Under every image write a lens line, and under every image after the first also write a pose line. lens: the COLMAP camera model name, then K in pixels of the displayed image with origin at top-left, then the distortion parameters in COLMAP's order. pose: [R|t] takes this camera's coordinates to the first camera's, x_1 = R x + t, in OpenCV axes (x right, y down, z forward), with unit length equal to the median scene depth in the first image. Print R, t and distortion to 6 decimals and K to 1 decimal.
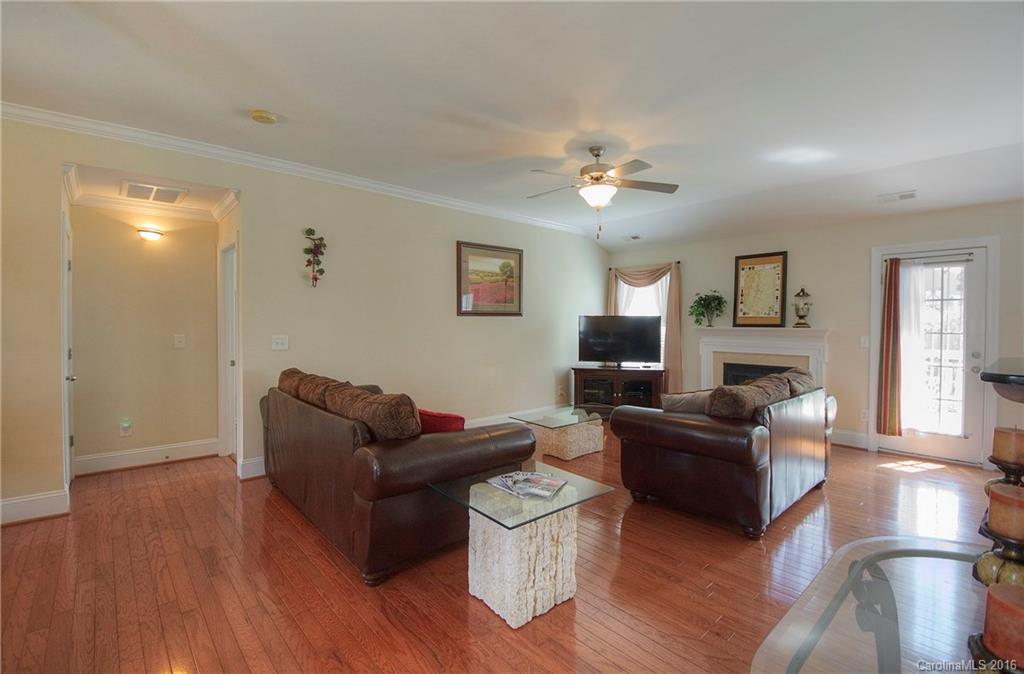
lens RADIAL K [[464.6, 0, 513.8], [0, 464.6, 329.0], [0, 0, 1]] dist [-0.004218, -0.000670]
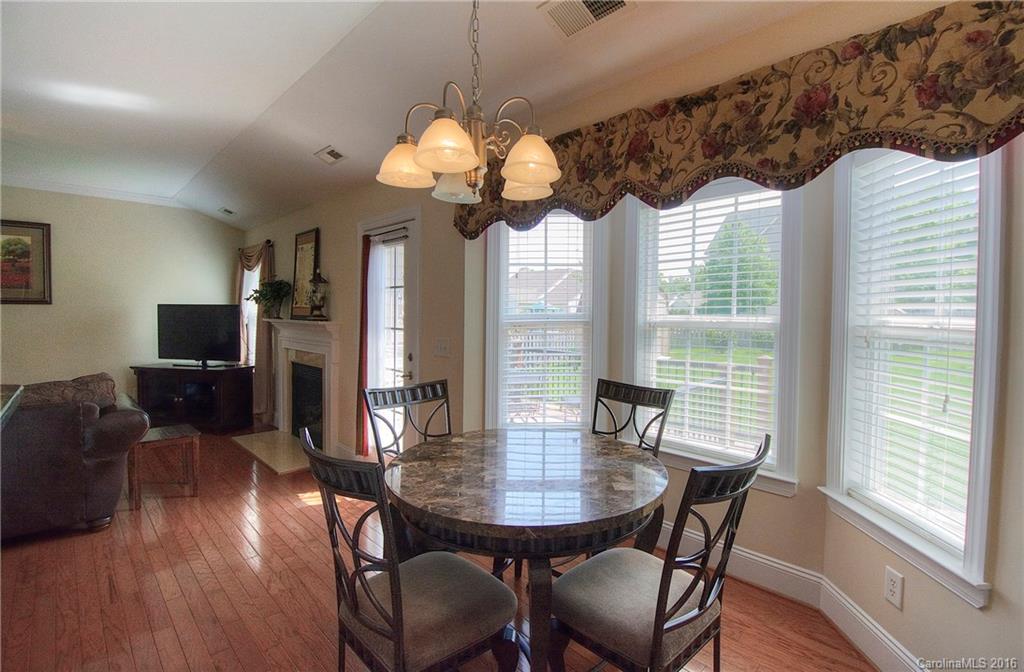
lens RADIAL K [[464.6, 0, 513.8], [0, 464.6, 328.0], [0, 0, 1]] dist [-0.004218, -0.000670]
pose [[0.999662, 0.003761, 0.025711, 0.871981], [-0.004325, 0.999751, 0.021888, -0.007833], [-0.025622, -0.021992, 0.999430, 0.161077]]
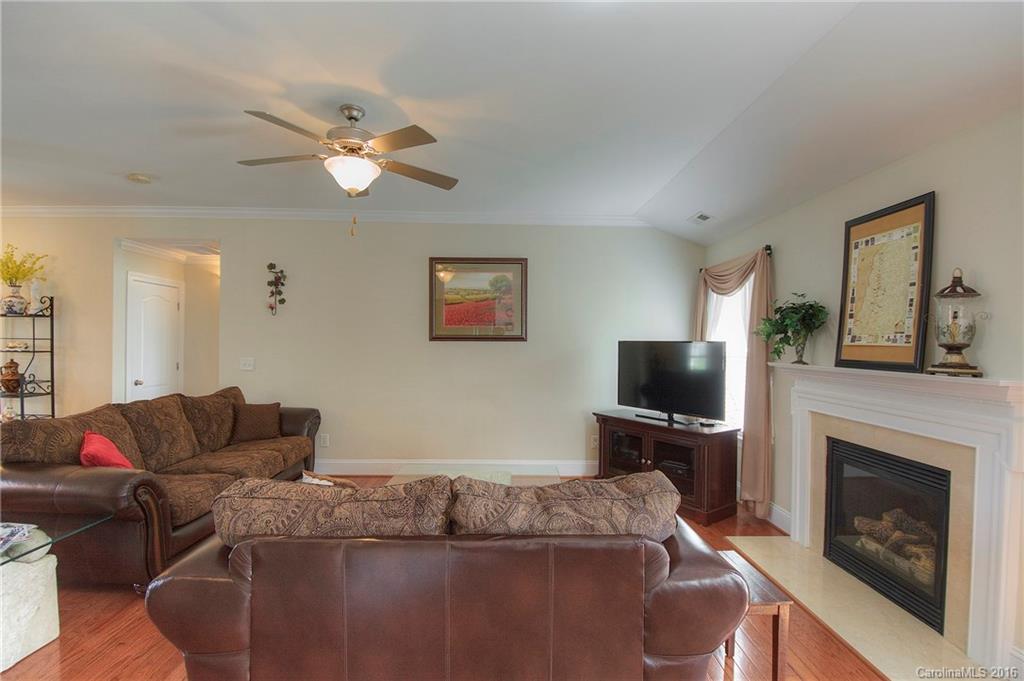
lens RADIAL K [[454.1, 0, 512.7], [0, 454.1, 342.8], [0, 0, 1]] dist [0.001497, -0.013661]
pose [[0.751863, 0.007997, -0.659271, 0.544979], [-0.017806, 0.999808, -0.008178, -0.019143], [0.659079, 0.017888, 0.751861, 0.422392]]
